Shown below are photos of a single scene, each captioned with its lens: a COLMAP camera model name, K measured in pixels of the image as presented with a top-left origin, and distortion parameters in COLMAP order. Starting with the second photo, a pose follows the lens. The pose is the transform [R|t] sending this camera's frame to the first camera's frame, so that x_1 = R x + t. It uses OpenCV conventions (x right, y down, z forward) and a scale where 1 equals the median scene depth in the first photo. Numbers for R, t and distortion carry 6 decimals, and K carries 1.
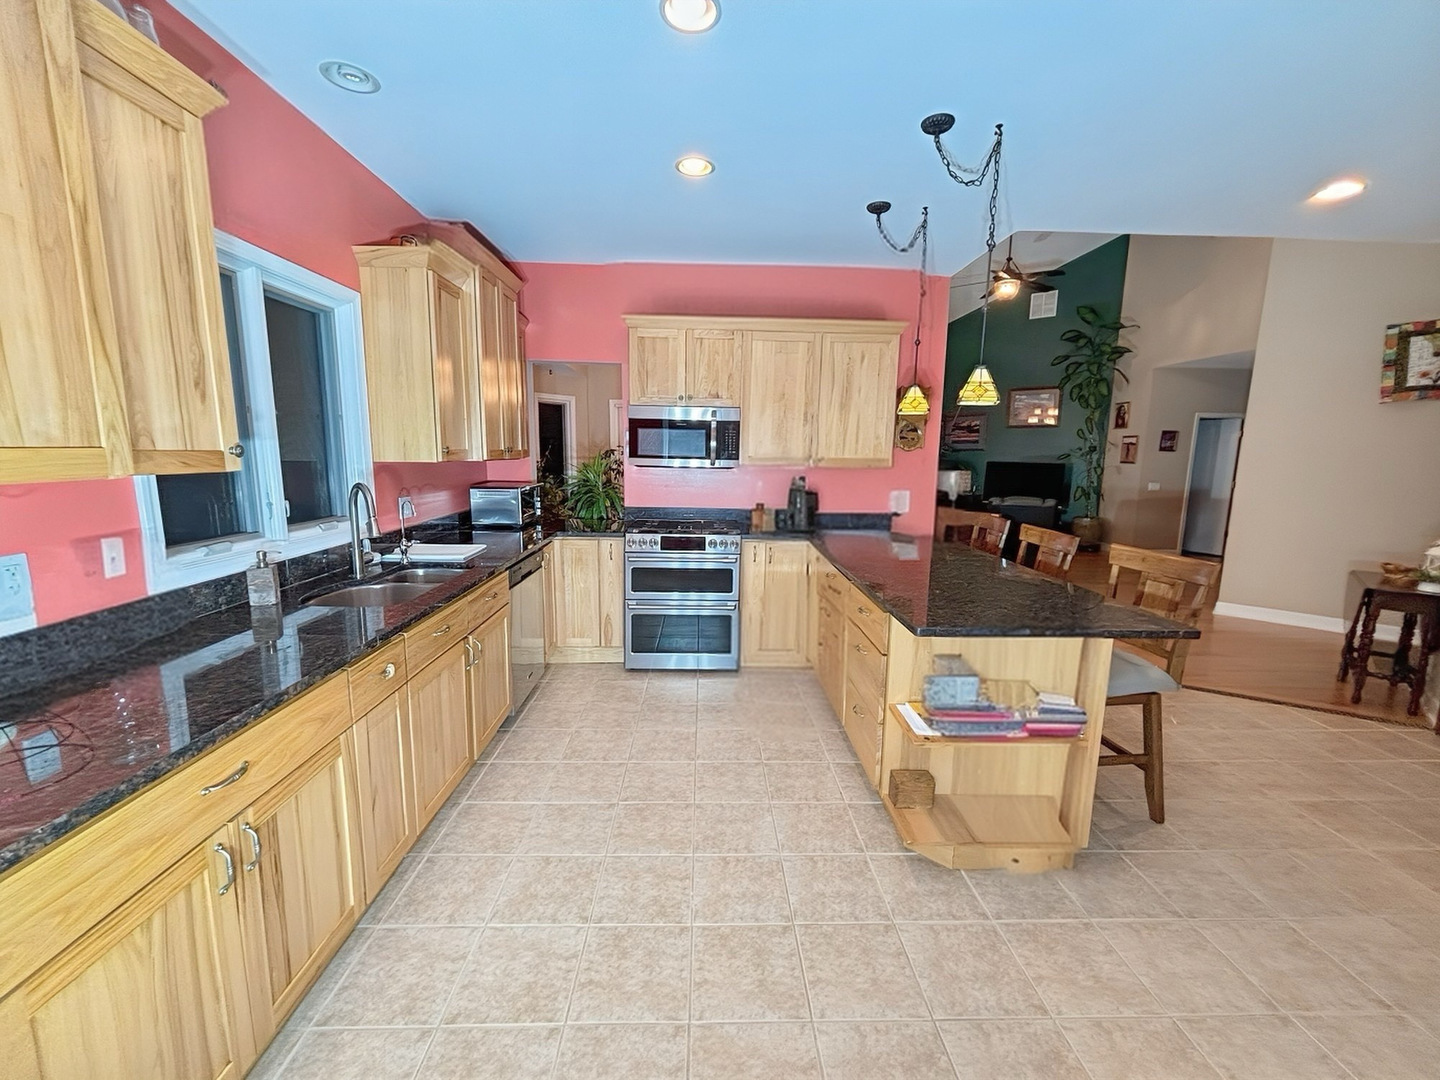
lens RADIAL K [[584.9, 0, 725.9], [0, 584.9, 547.6], [0, 0, 1]] dist [0.002433, -0.001022]
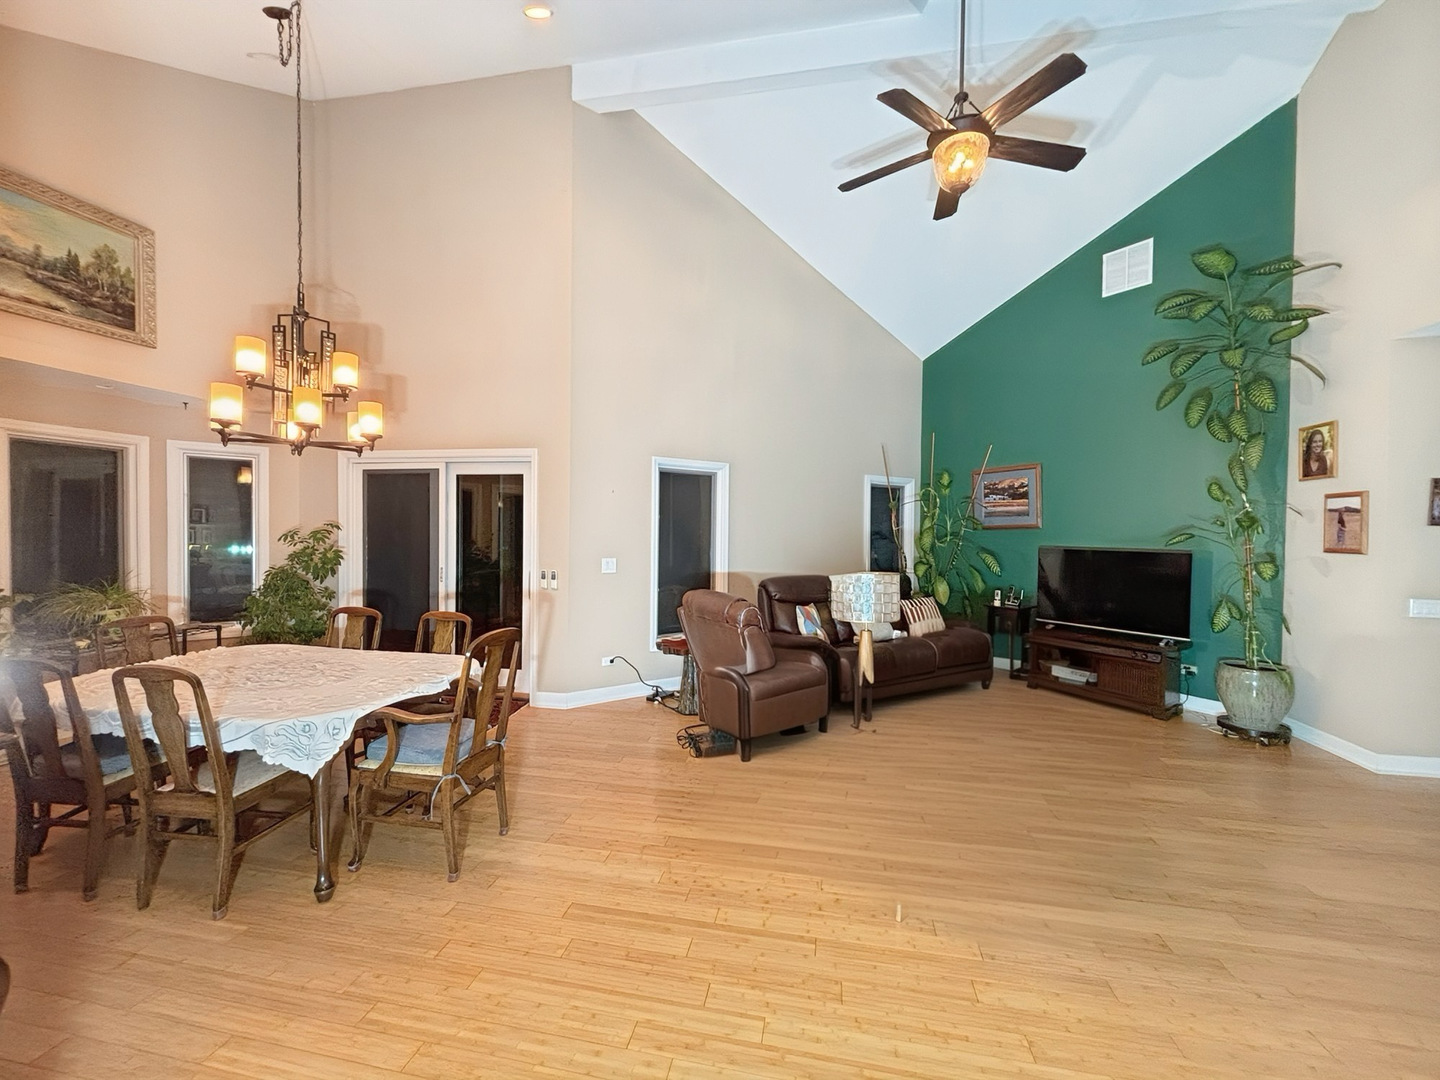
lens RADIAL K [[584.9, 0, 707.8], [0, 584.9, 544.7], [0, 0, 1]] dist [0.002433, -0.001022]
pose [[0.973334, -0.000313, -0.229391, 0.305140], [-0.032814, 0.989525, -0.140582, -0.068965], [0.227032, 0.144361, 0.963128, 0.442505]]
